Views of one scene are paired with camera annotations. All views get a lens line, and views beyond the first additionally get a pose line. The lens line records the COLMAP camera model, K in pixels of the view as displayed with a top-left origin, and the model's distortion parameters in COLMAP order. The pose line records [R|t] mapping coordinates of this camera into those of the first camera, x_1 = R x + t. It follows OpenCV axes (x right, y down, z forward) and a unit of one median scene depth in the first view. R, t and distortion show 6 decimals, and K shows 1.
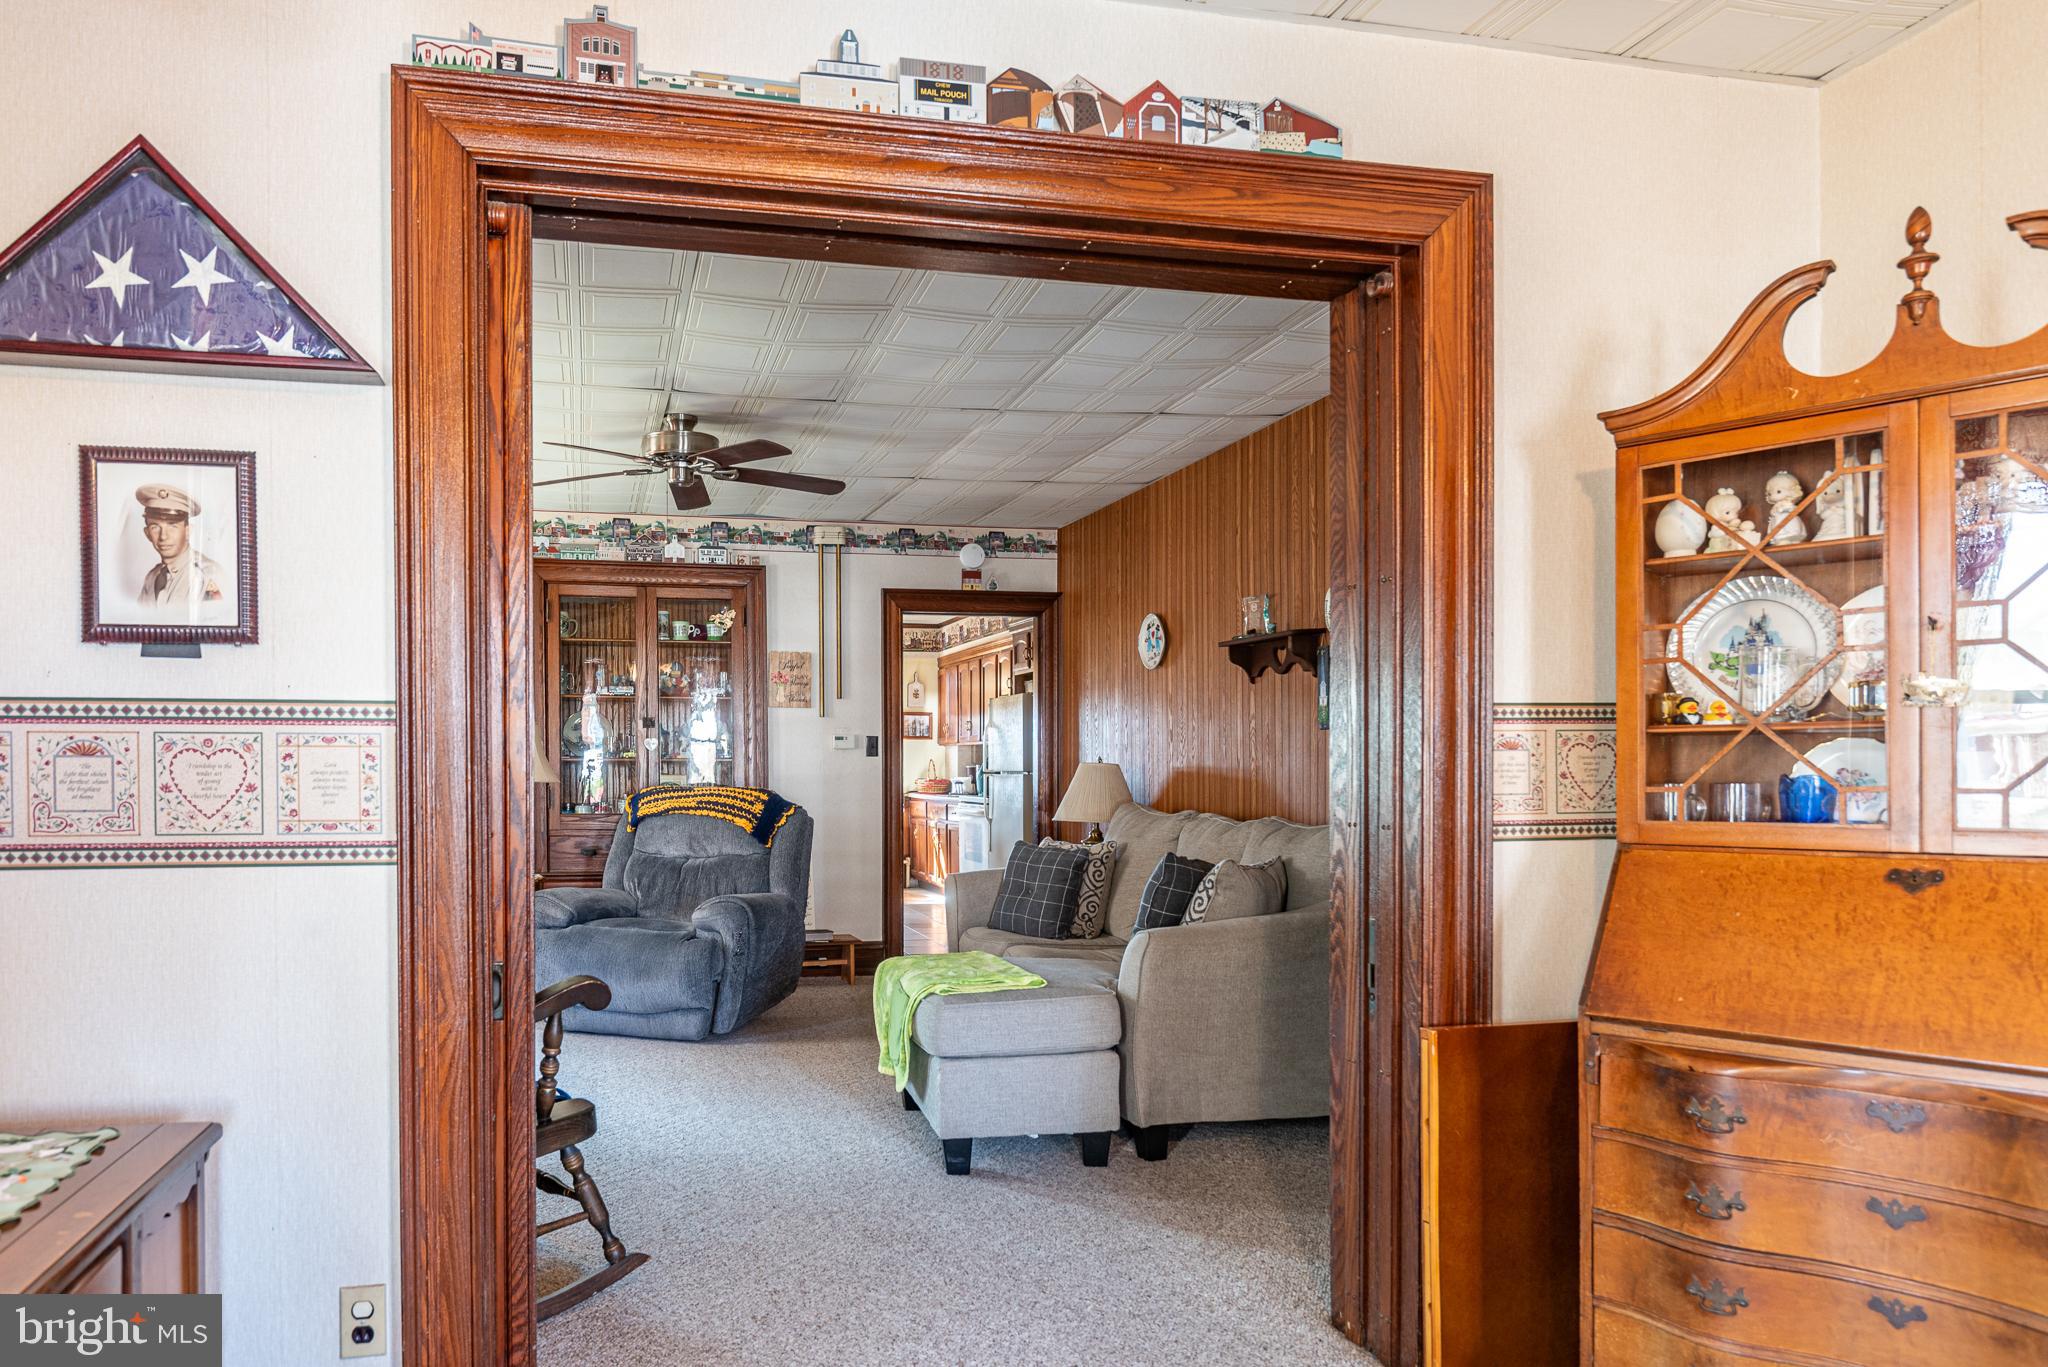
lens RADIAL K [[1323.2, 0, 913.4], [0, 1323.2, 772.0], [0, 0, 1]] dist [-0.002861, -0.000542]
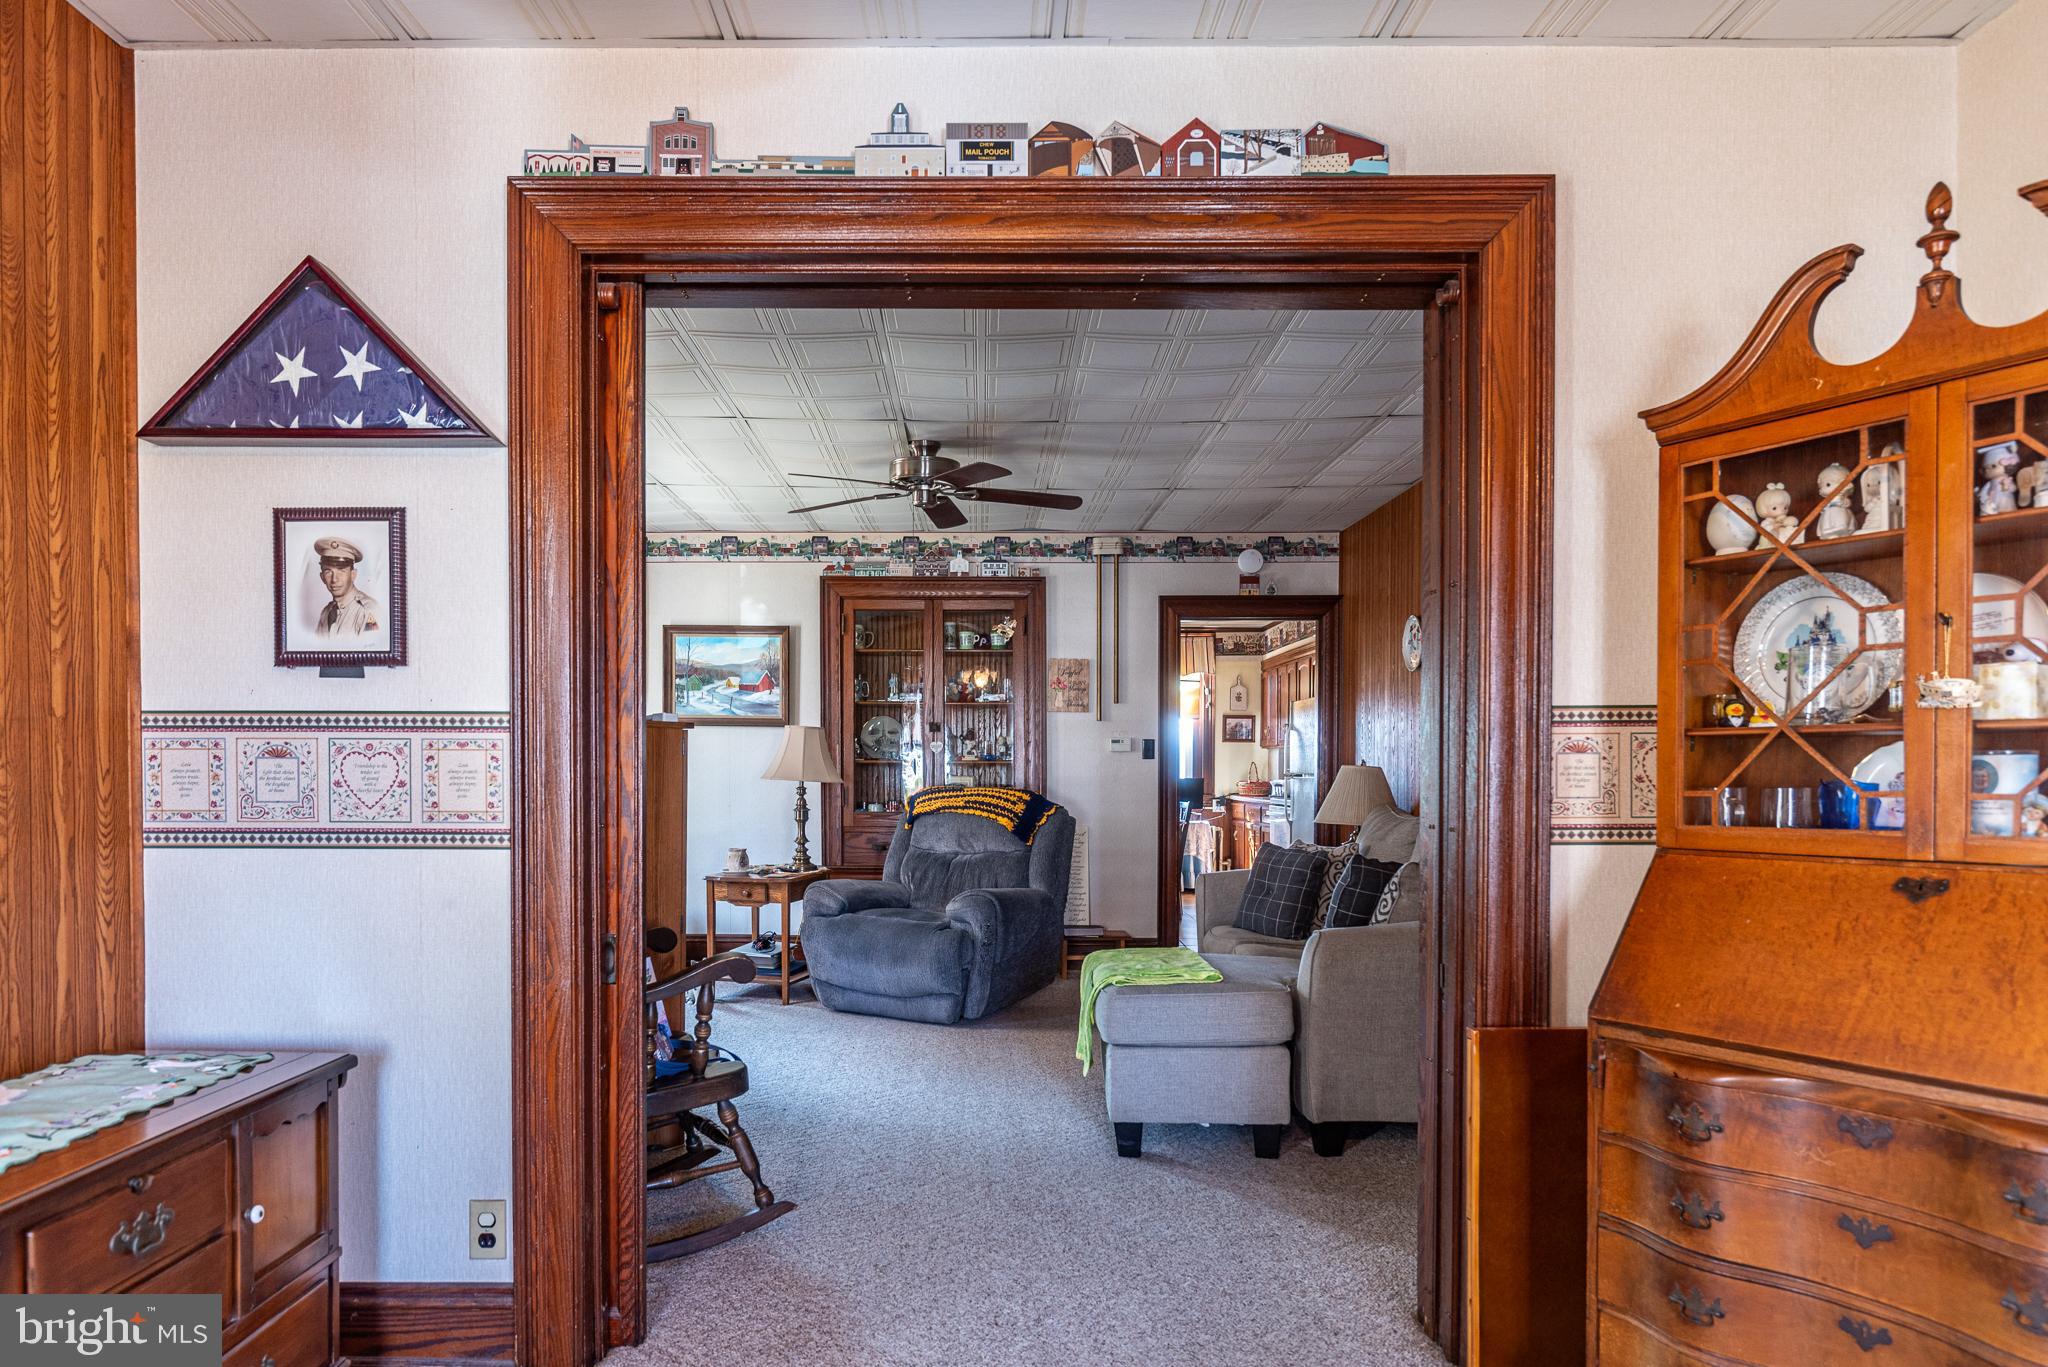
lens RADIAL K [[1302.0, 0, 1017.3], [0, 1302.0, 780.5], [0, 0, 1]] dist [-0.001419, -0.001843]
pose [[0.978325, 0.004666, -0.207024, 0.266143], [-0.003671, 0.999980, 0.005187, 0.000475], [0.207044, -0.004314, 0.978322, -0.048044]]
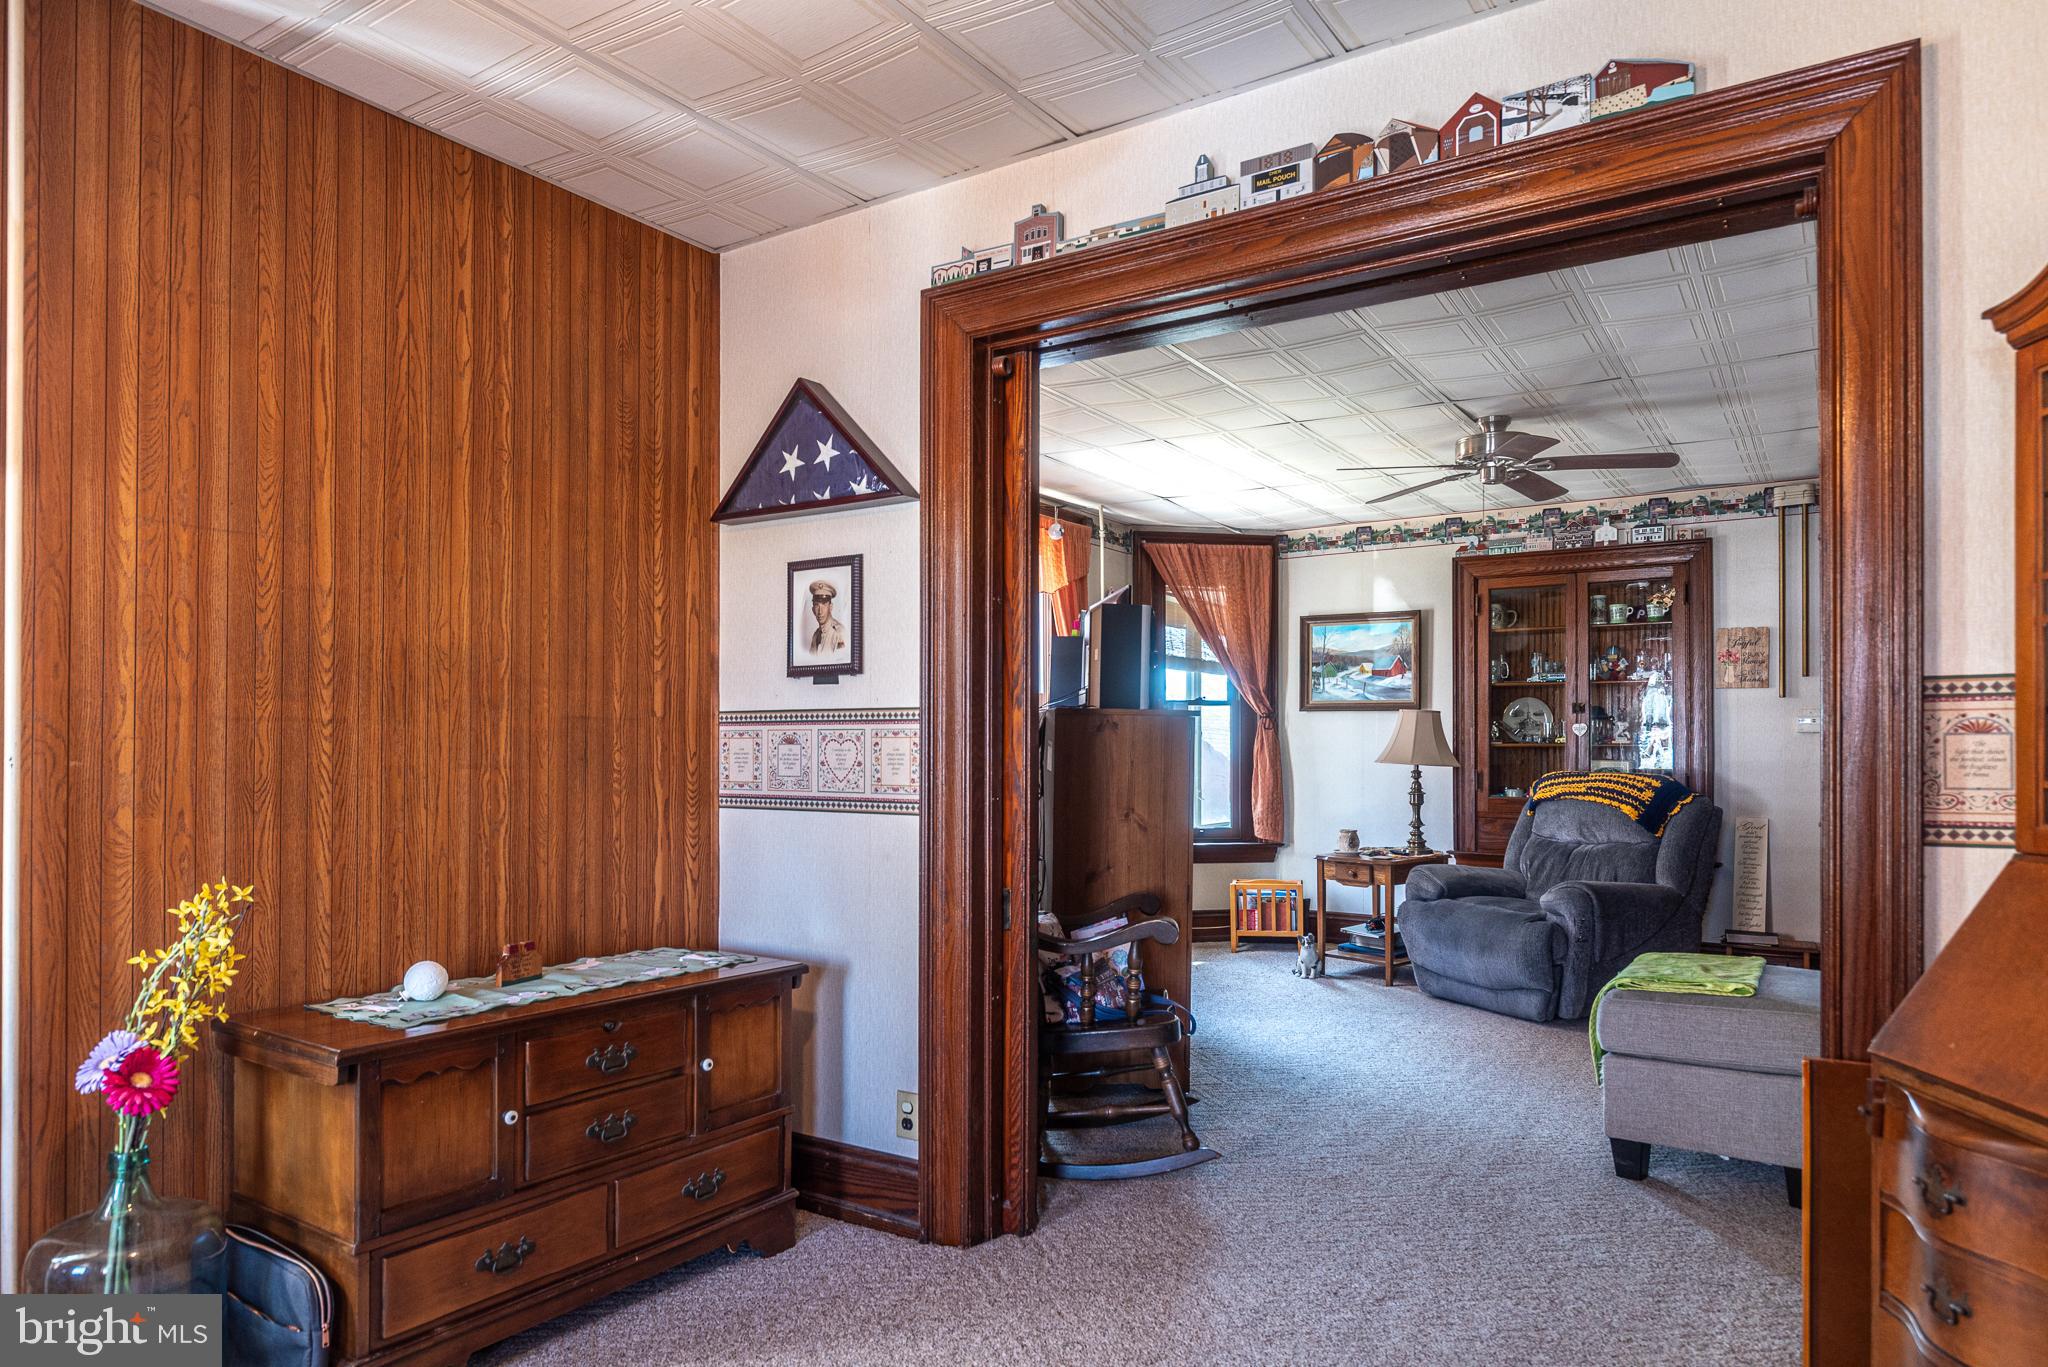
lens RADIAL K [[1296.6, 0, 1021.5], [0, 1296.6, 730.6], [0, 0, 1]] dist [-0.002352, 0.001783]
pose [[0.697356, -0.008616, -0.716673, 0.671478], [-0.005776, 0.999828, -0.017640, -0.001353], [0.716702, 0.016441, 0.697186, 0.041775]]
